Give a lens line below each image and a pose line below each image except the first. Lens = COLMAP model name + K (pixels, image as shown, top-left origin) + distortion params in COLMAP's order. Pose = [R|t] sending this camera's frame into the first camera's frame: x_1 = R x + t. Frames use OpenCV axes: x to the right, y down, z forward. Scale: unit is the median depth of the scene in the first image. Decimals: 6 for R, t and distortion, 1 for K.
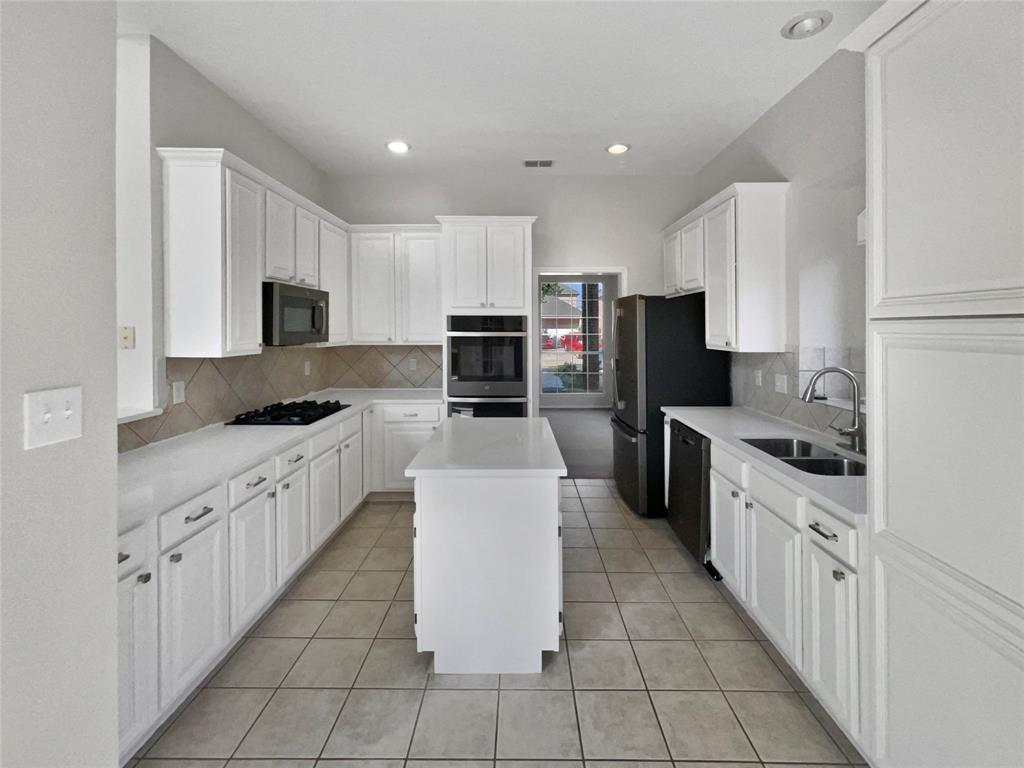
lens RADIAL K [[478.6, 0, 525.5], [0, 478.6, 340.2], [0, 0, 1]] dist [0.001748, 0.000808]
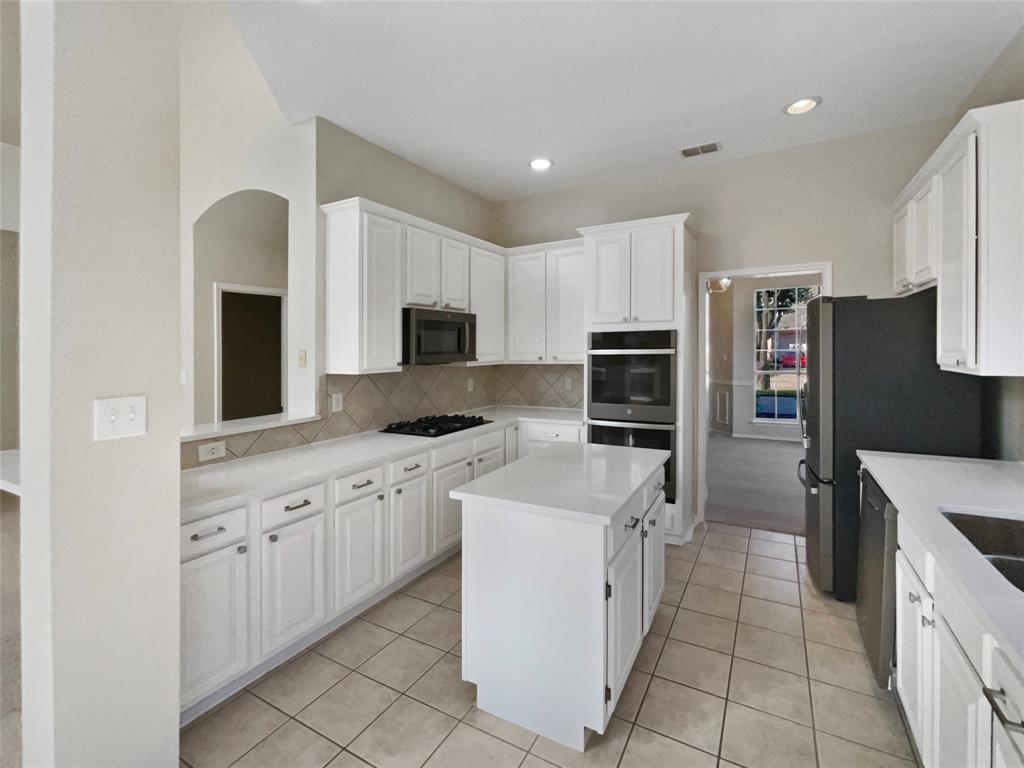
lens RADIAL K [[478.2, 0, 509.8], [0, 478.2, 360.5], [0, 0, 1]] dist [-0.001767, -0.000156]
pose [[0.867377, -0.002209, -0.497647, 0.196425], [0.004133, 0.999988, 0.002764, -0.000049], [0.497635, -0.004454, 0.867375, 0.120040]]
